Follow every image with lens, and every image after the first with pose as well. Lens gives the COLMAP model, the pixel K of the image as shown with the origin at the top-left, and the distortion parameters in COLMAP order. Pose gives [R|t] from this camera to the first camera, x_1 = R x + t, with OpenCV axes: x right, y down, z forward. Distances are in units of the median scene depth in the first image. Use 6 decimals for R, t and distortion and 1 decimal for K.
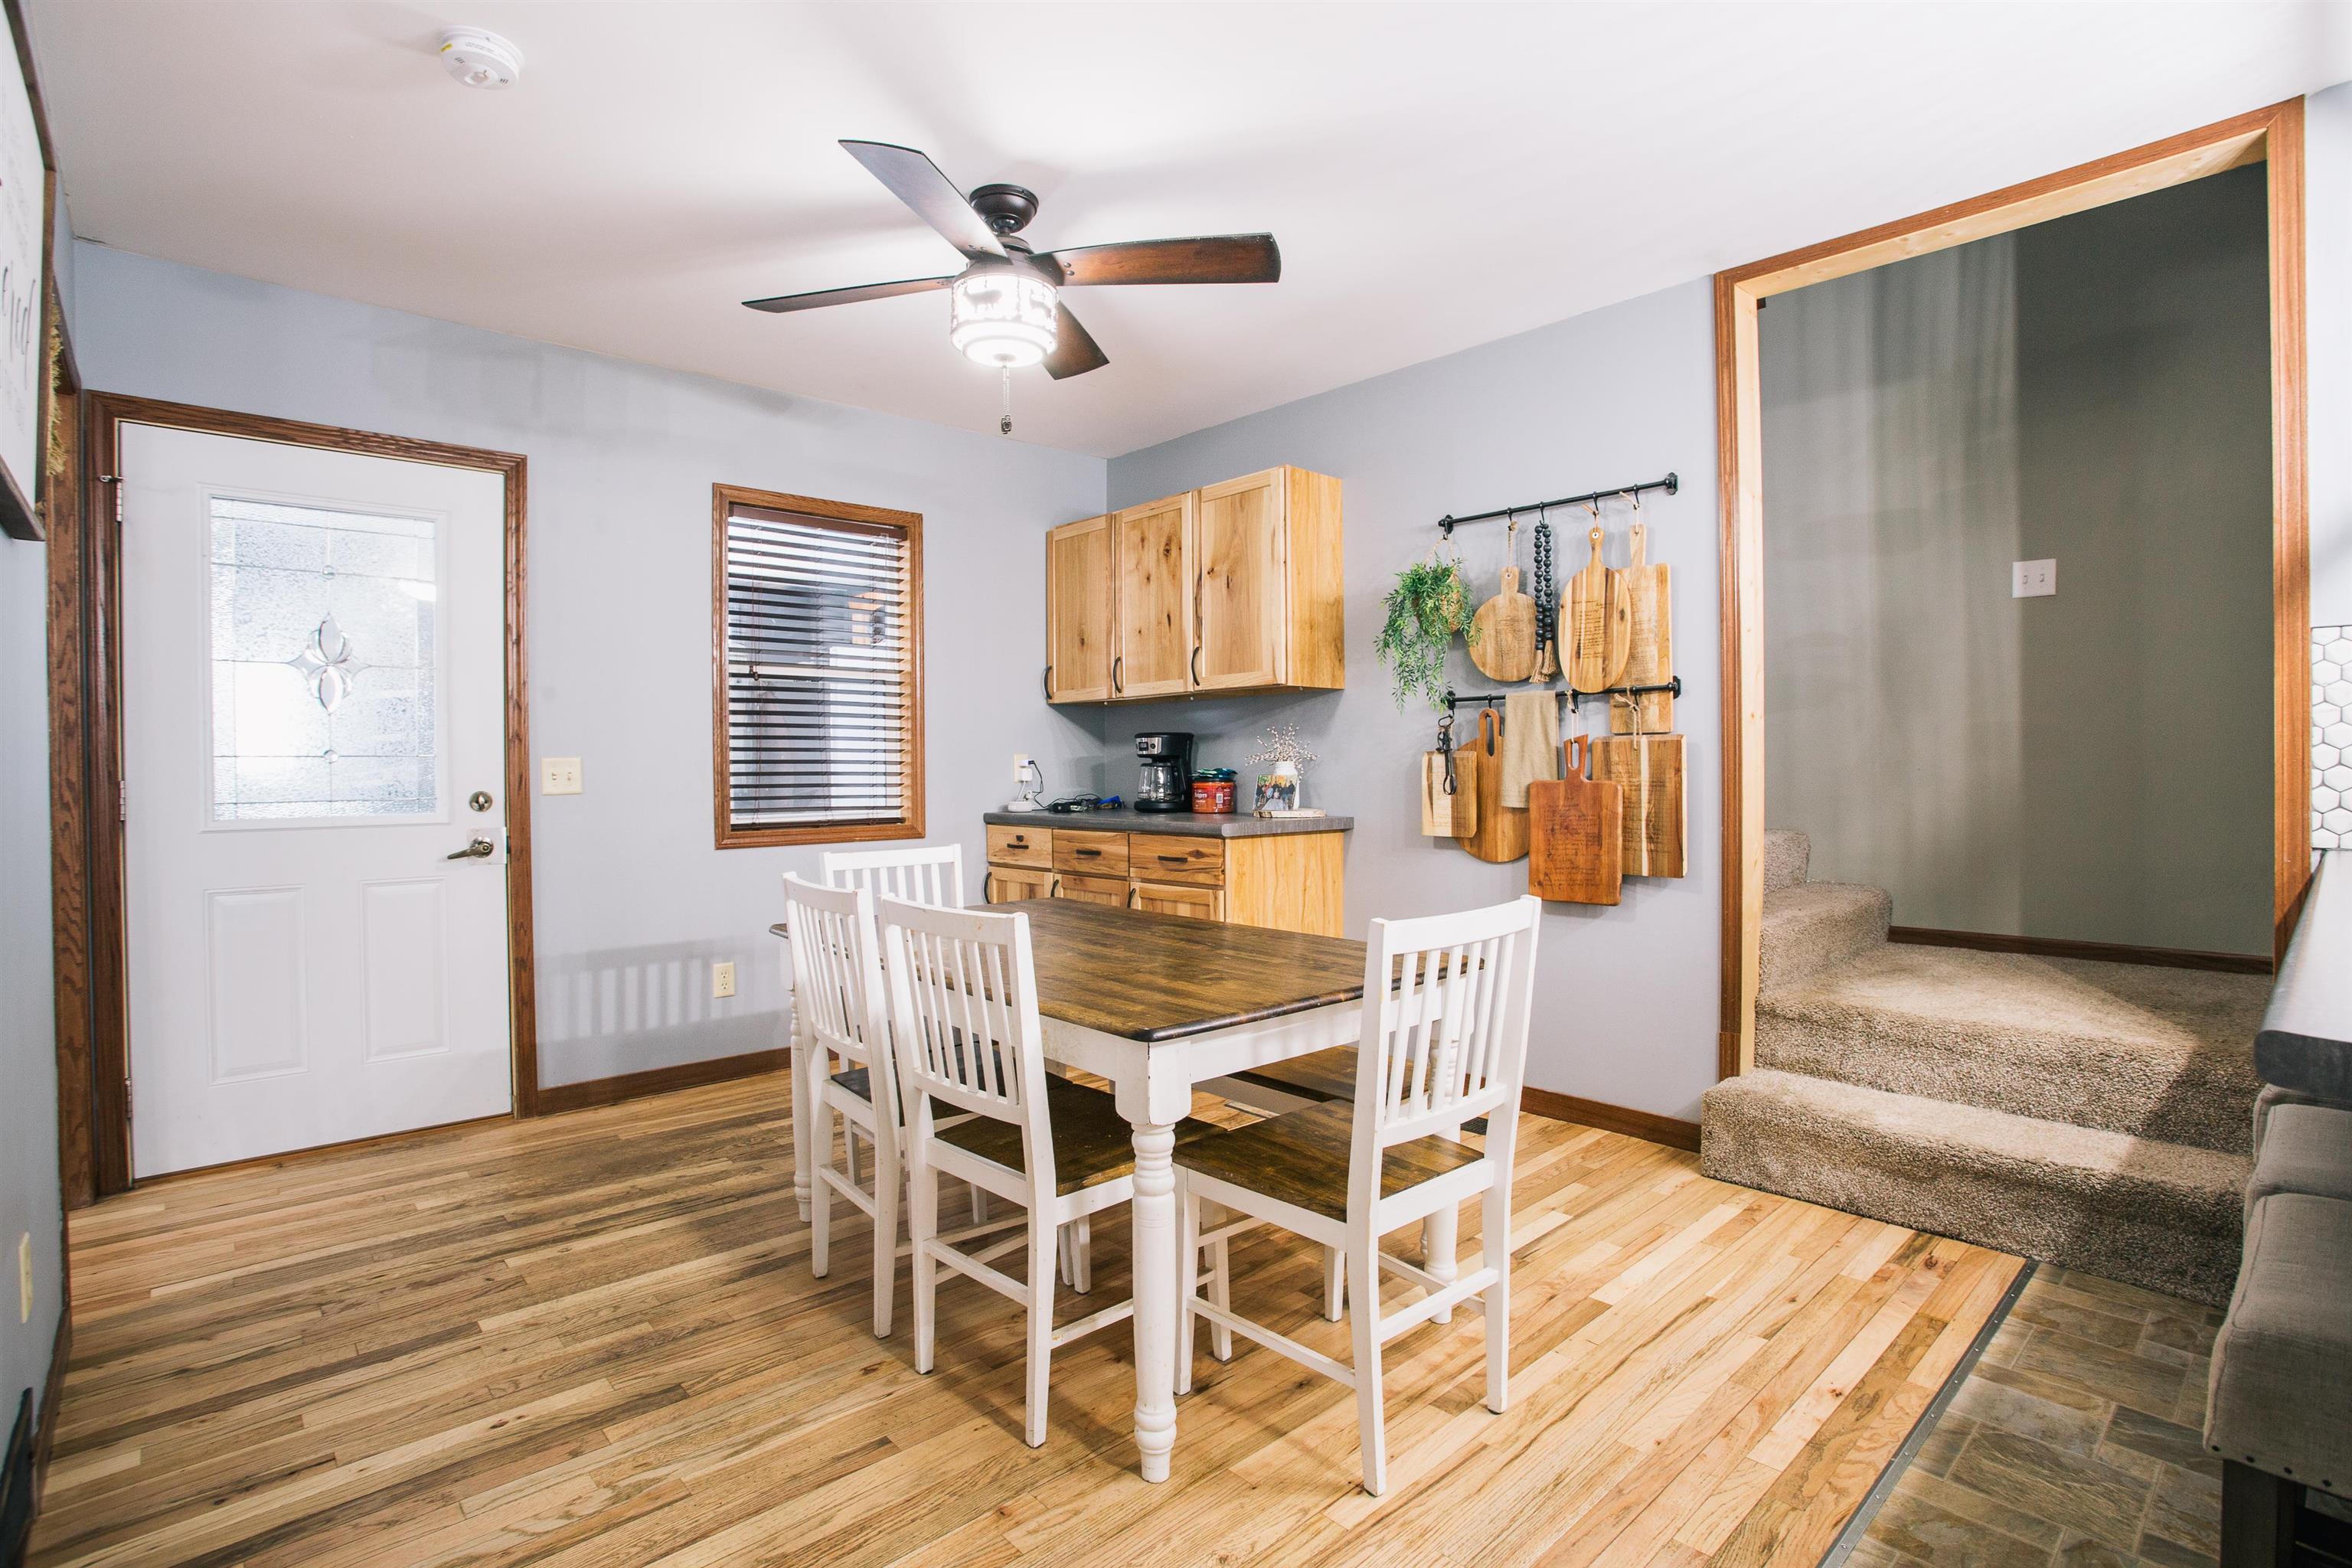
lens RADIAL K [[1159.2, 0, 1199.0], [0, 1159.2, 777.7], [0, 0, 1]] dist [-0.060686, 0.021108]
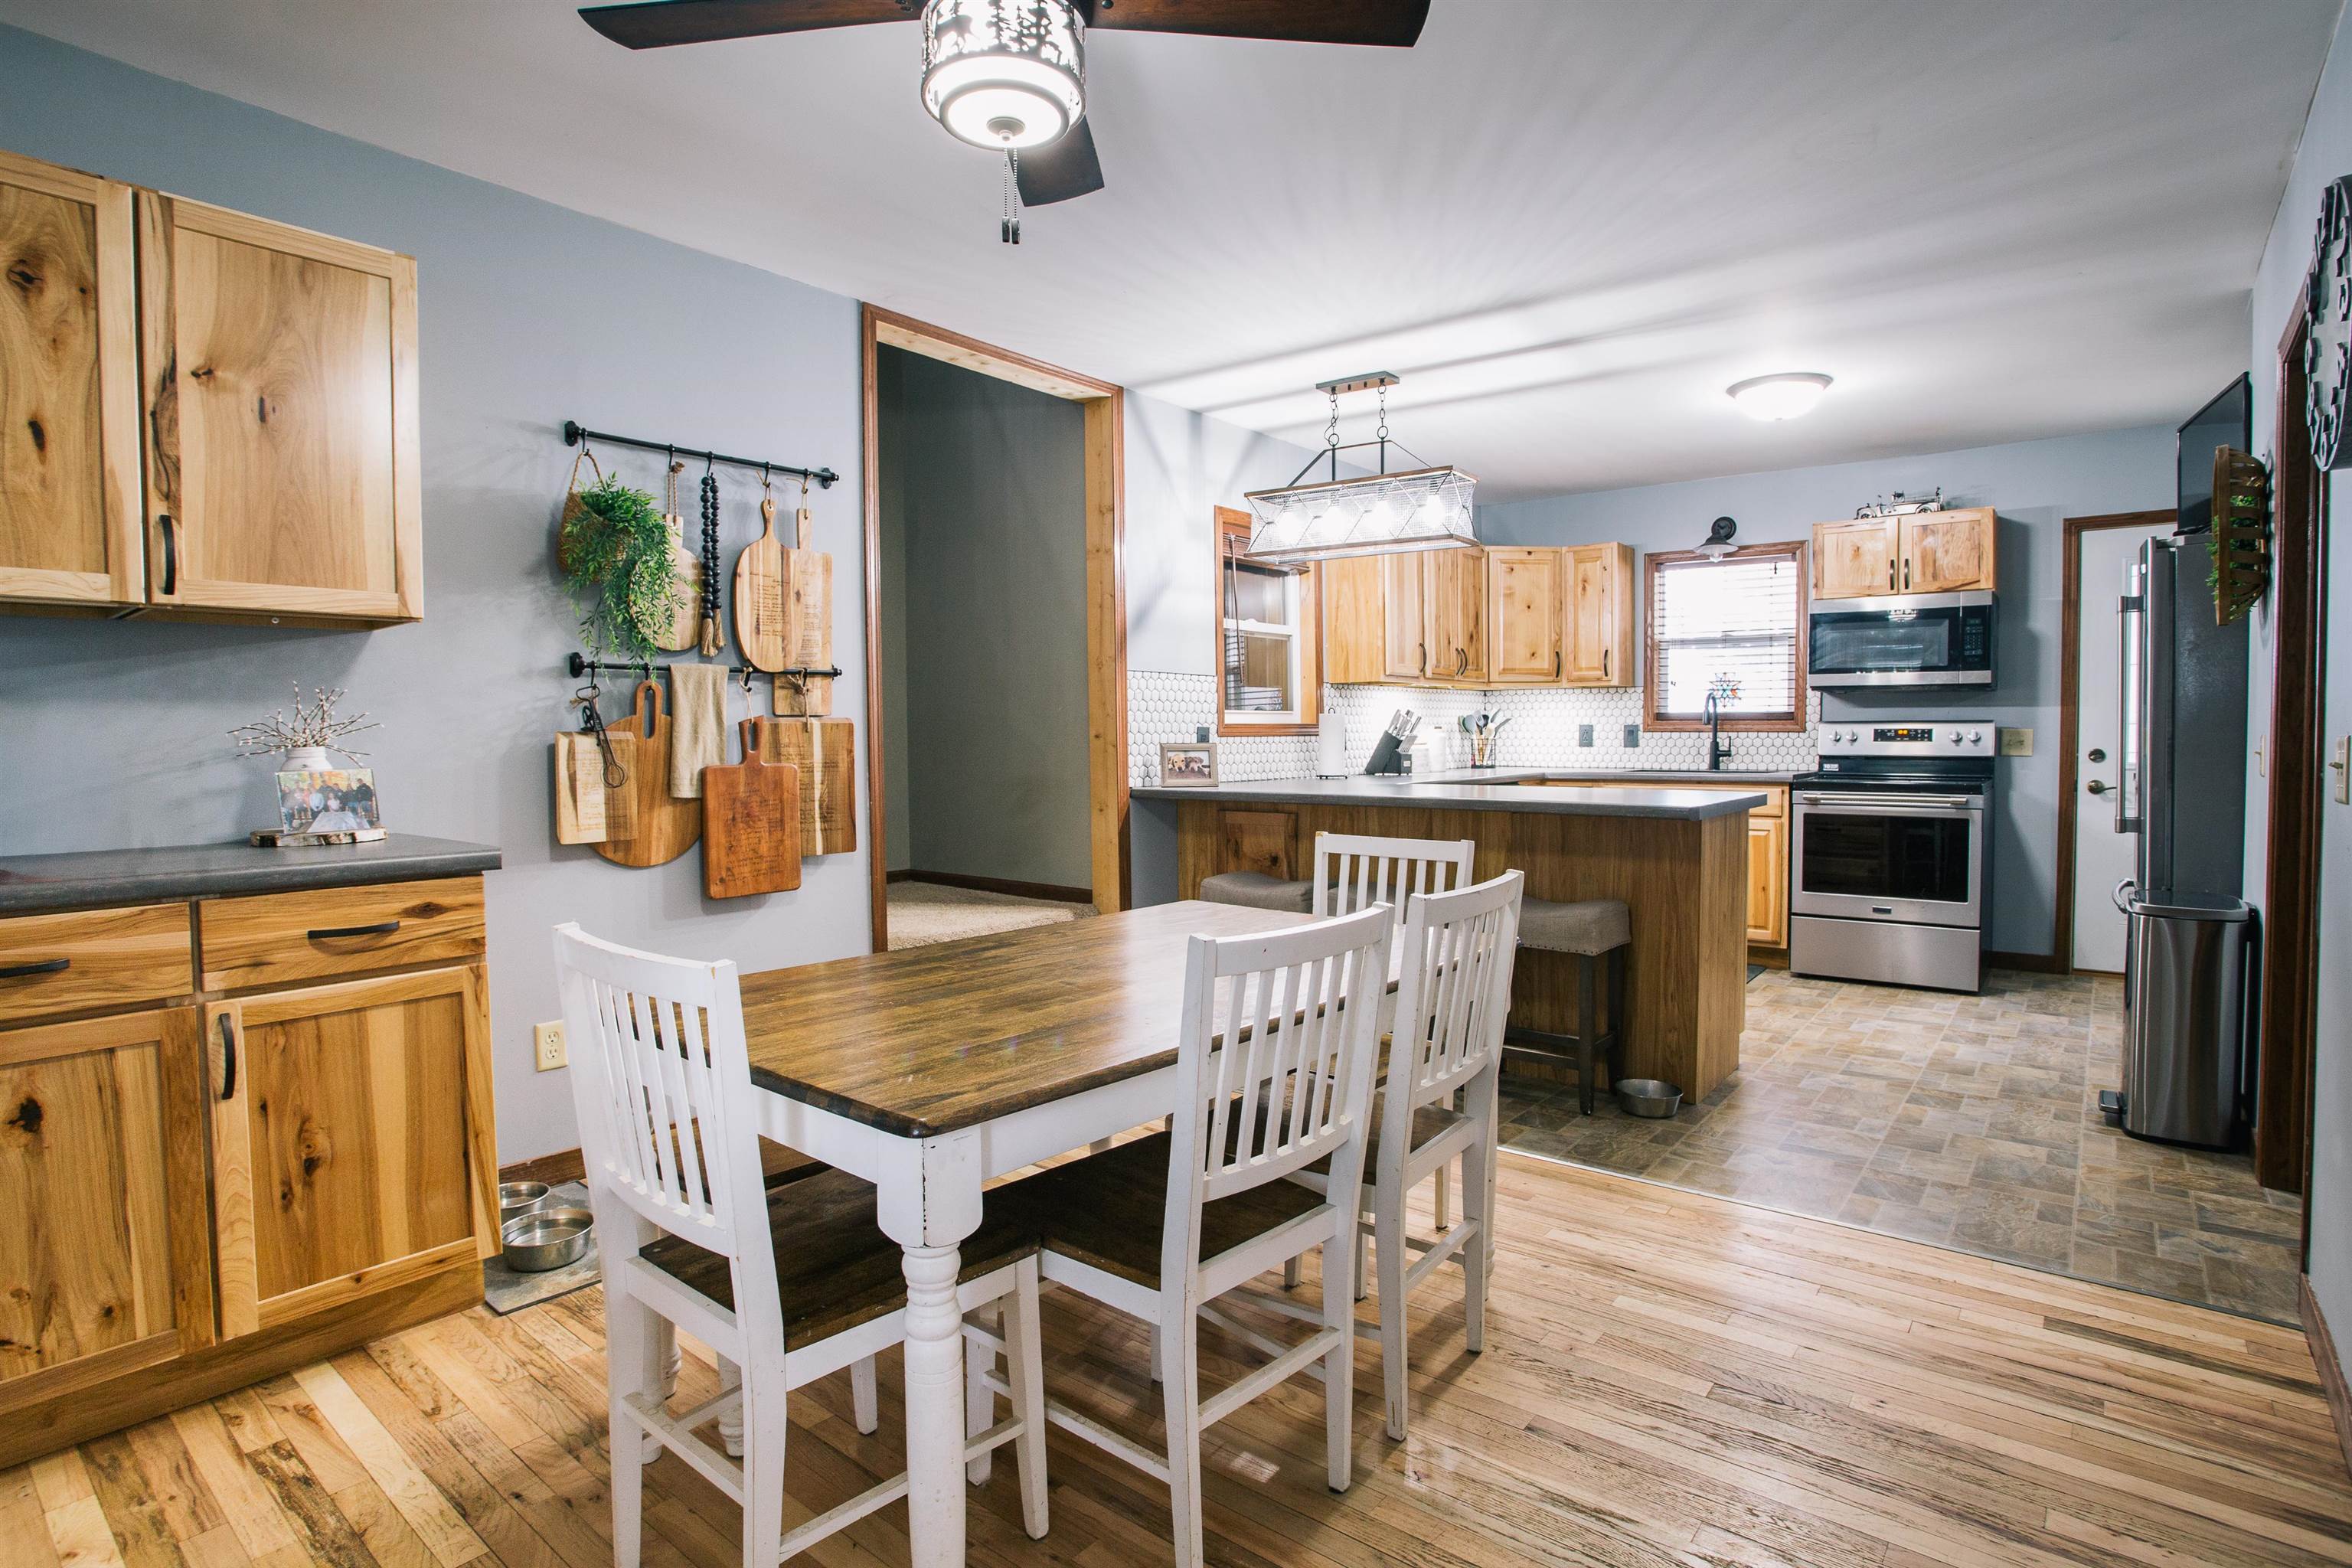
lens RADIAL K [[1159.2, 0, 1216.4], [0, 1159.2, 774.9], [0, 0, 1]] dist [-0.060686, 0.021108]
pose [[-0.142543, -0.027232, 0.989414, -0.651262], [0.019732, 0.999345, 0.030348, -0.009667], [-0.989592, 0.023849, -0.141912, 0.760922]]
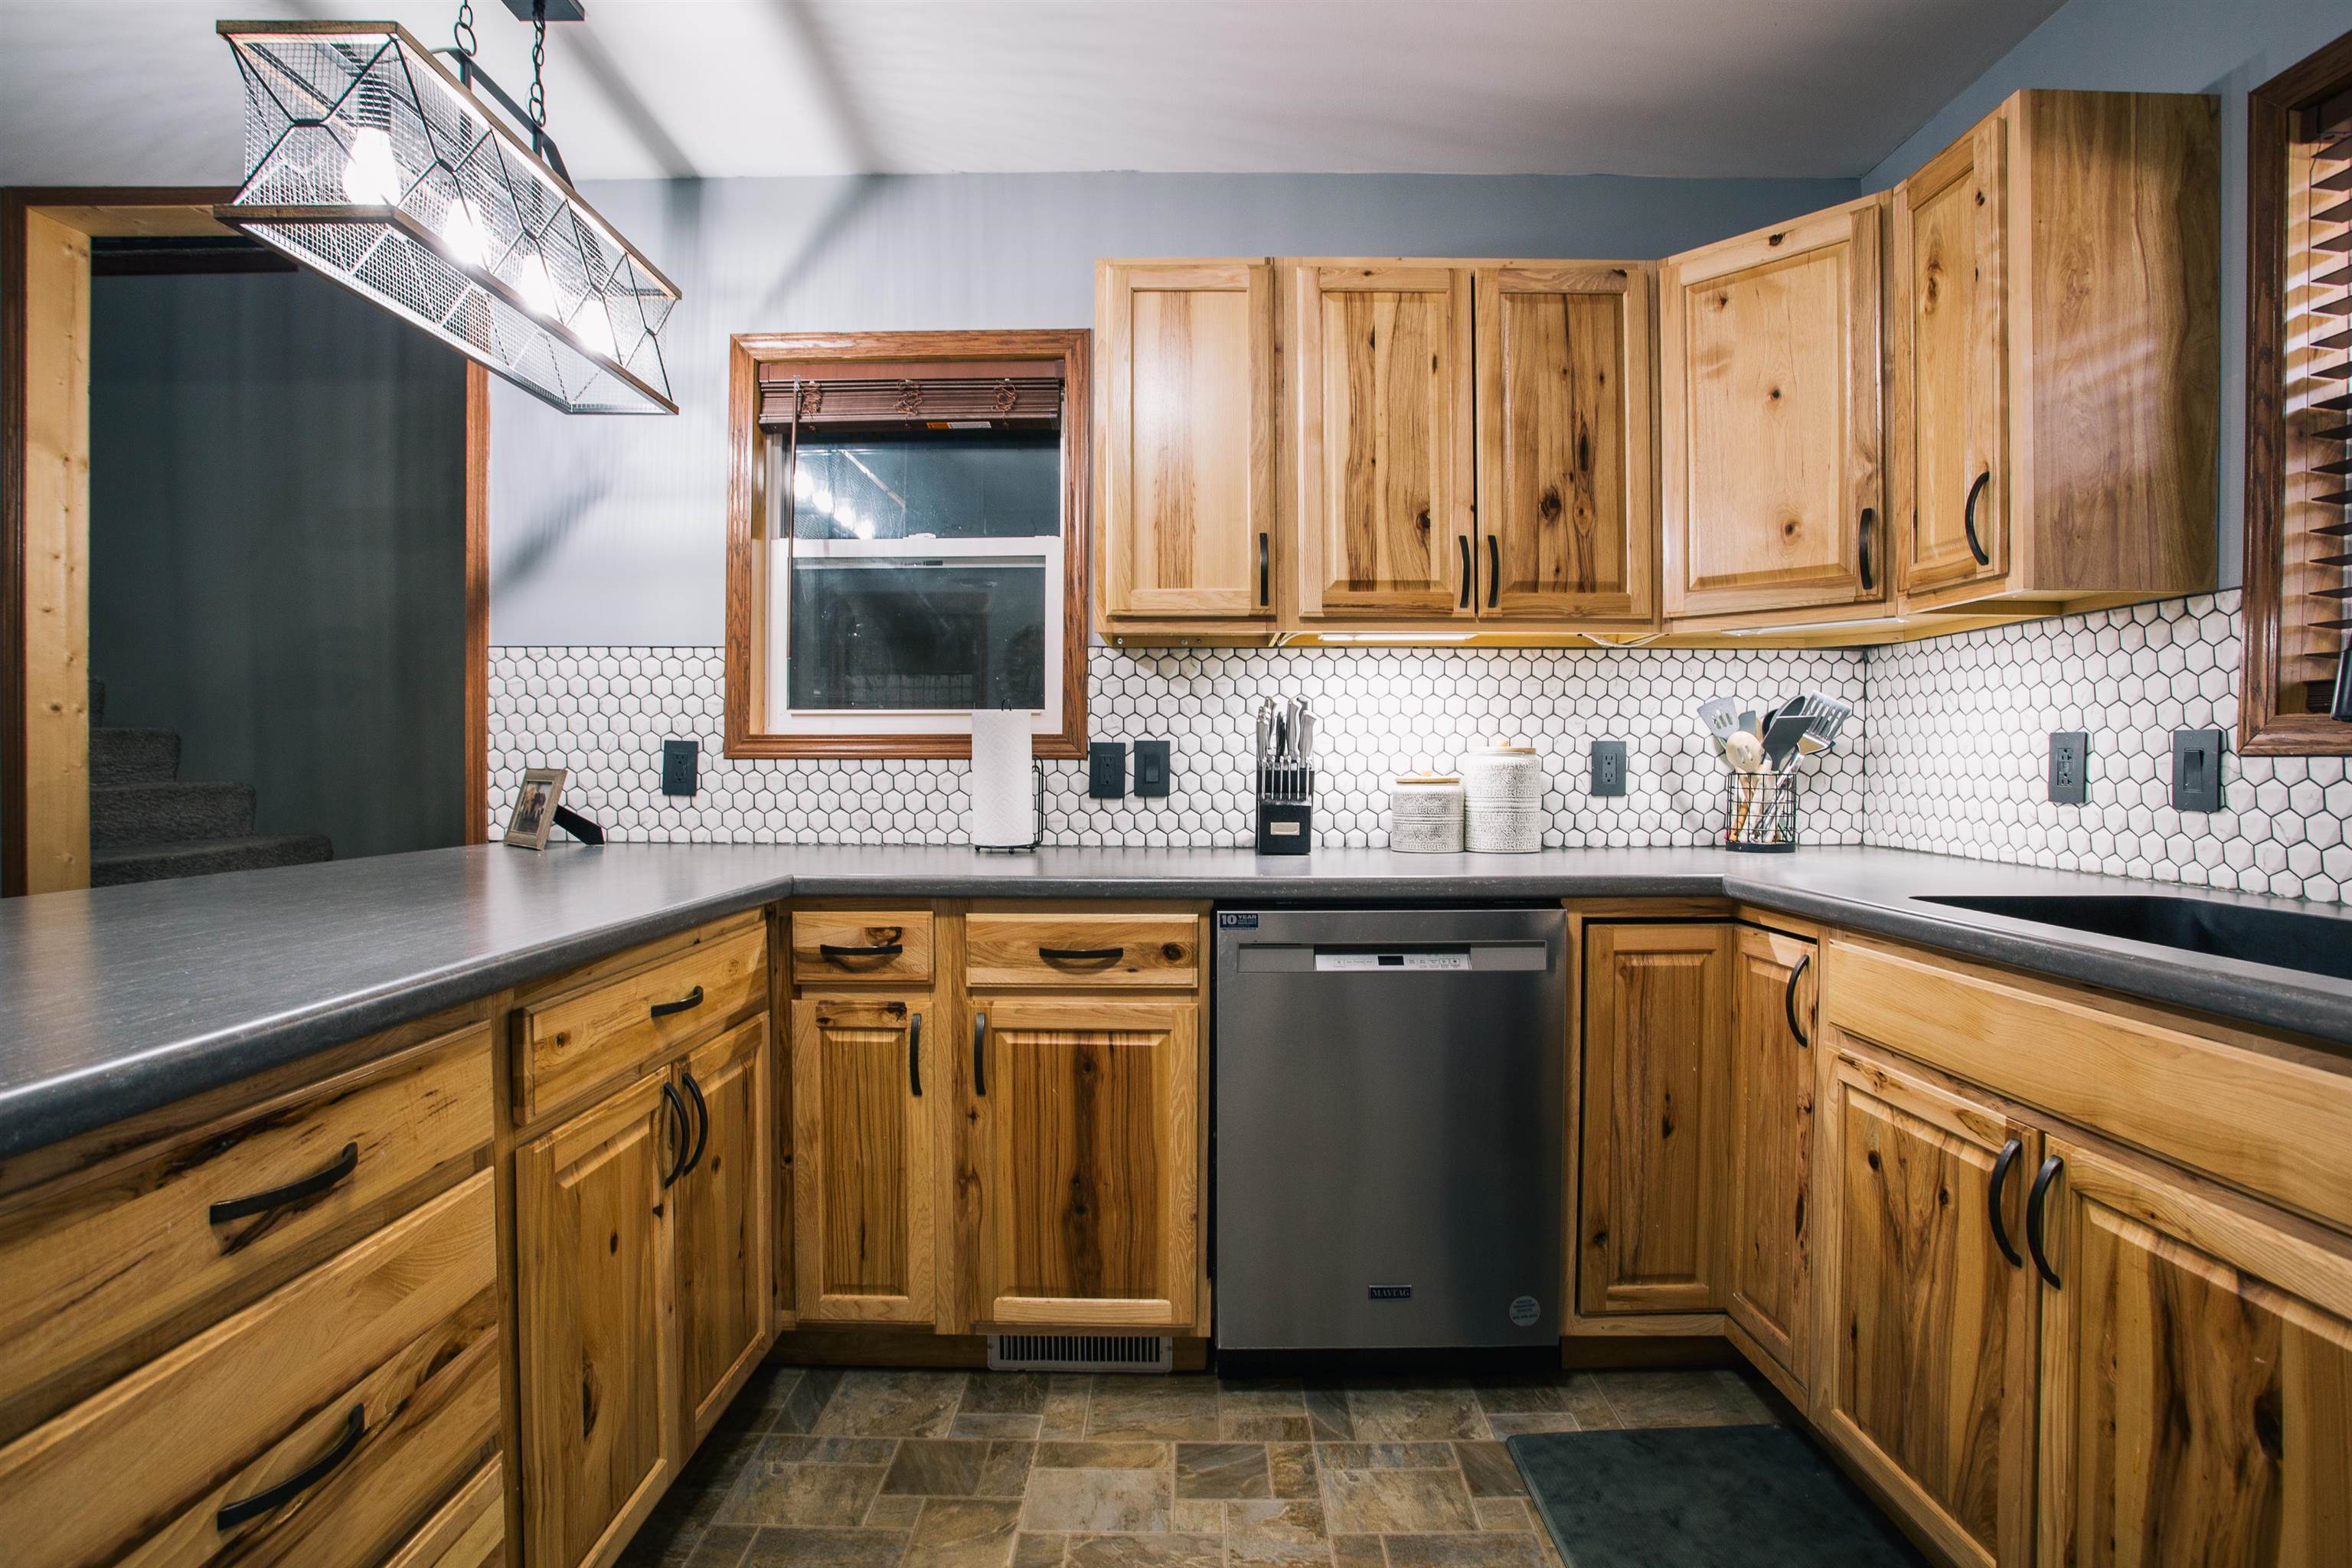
lens RADIAL K [[1159.2, 0, 1170.8], [0, 1159.2, 773.8], [0, 0, 1]] dist [-0.060686, 0.021108]
pose [[0.695788, 0.000737, 0.718247, 0.427720], [0.001760, 0.999995, -0.002731, -0.000572], [-0.718245, 0.003165, 0.695783, -0.196801]]
